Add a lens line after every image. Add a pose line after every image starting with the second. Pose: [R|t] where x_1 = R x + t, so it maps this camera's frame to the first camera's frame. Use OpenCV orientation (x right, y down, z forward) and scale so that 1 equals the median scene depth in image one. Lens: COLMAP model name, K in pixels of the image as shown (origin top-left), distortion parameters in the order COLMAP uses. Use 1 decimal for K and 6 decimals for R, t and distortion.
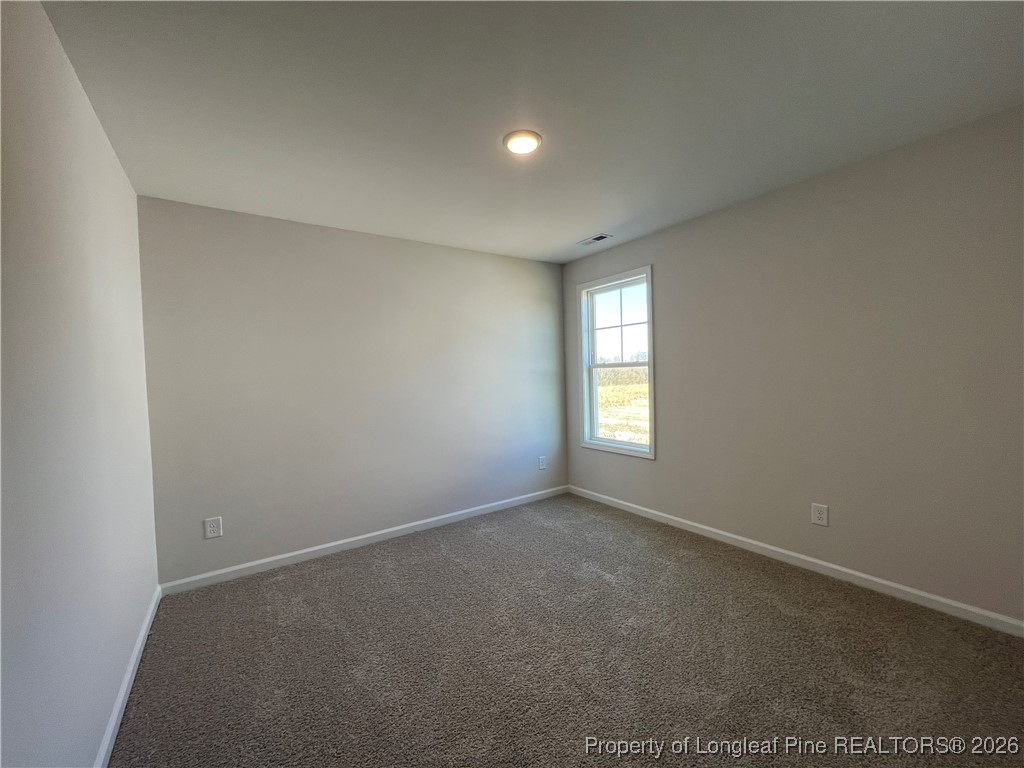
lens RADIAL K [[408.6, 0, 517.9], [0, 408.6, 387.3], [0, 0, 1]] dist [-0.001852, 0.000885]
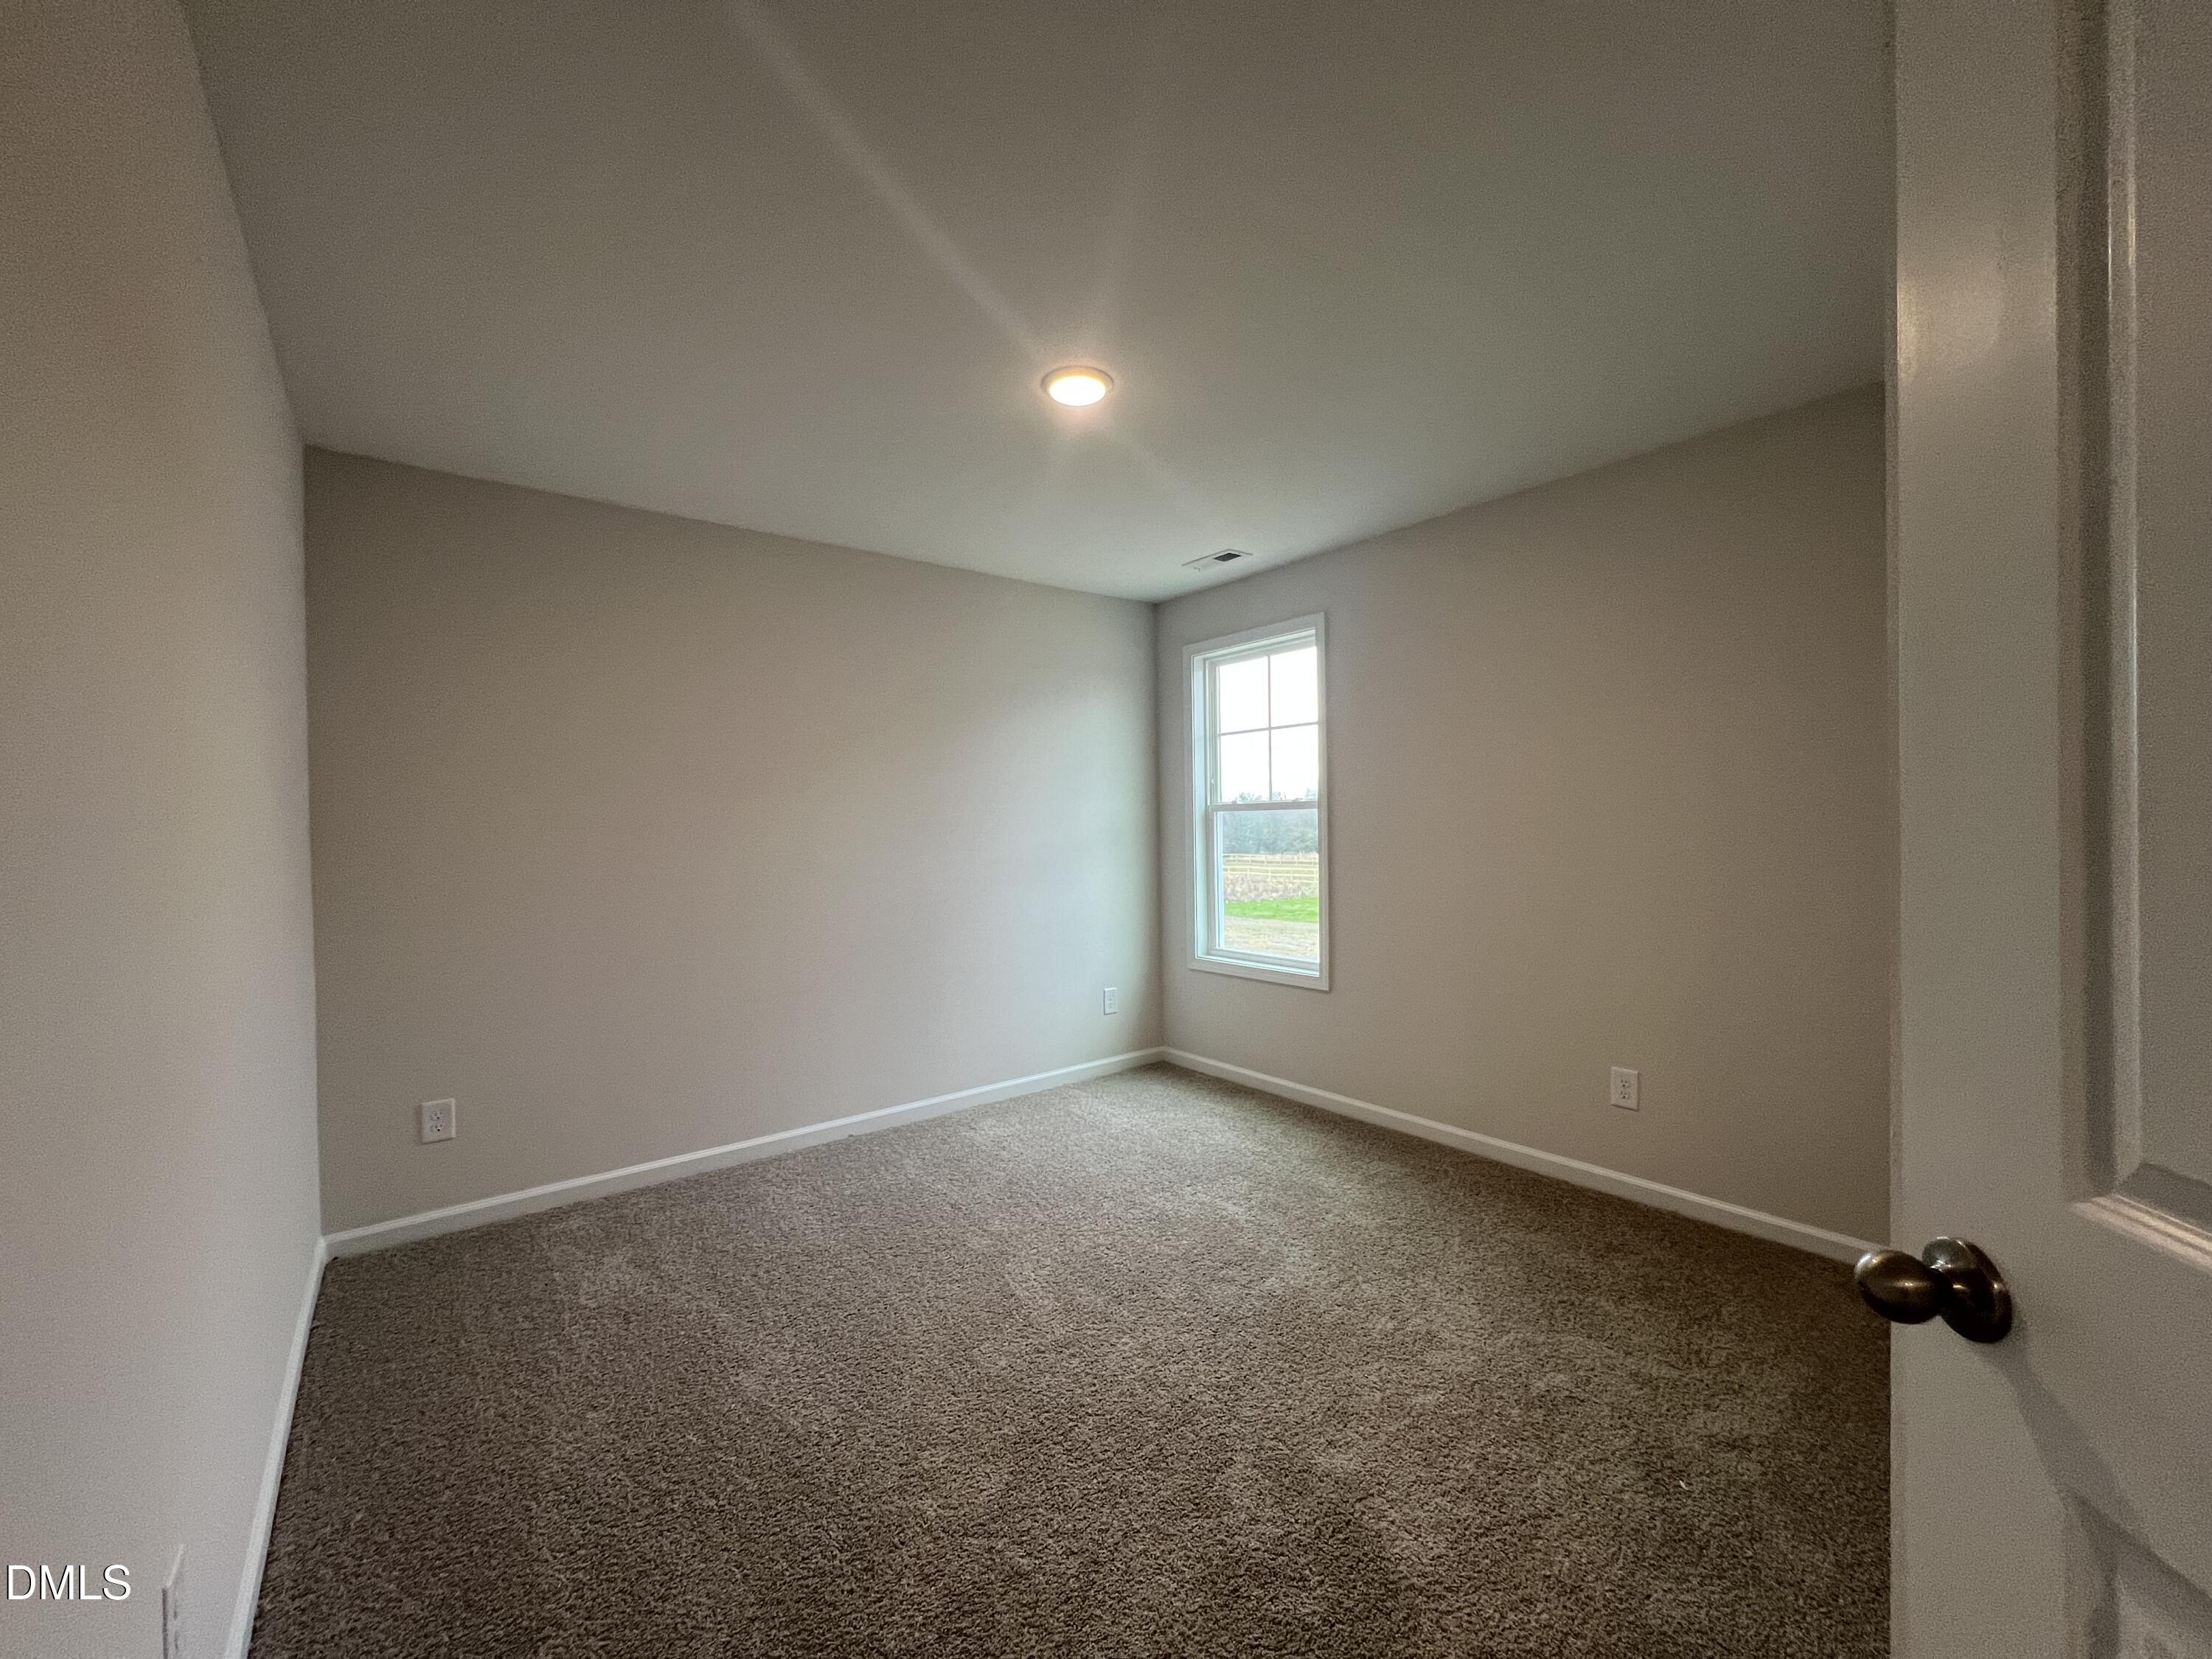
lens RADIAL K [[882.6, 0, 1110.2], [0, 882.6, 844.6], [0, 0, 1]] dist [-0.001852, 0.000885]
pose [[0.998522, 0.014485, 0.052387, 0.000777], [-0.013743, 0.999800, -0.014496, 0.017345], [-0.052586, 0.013754, 0.998522, -0.112793]]
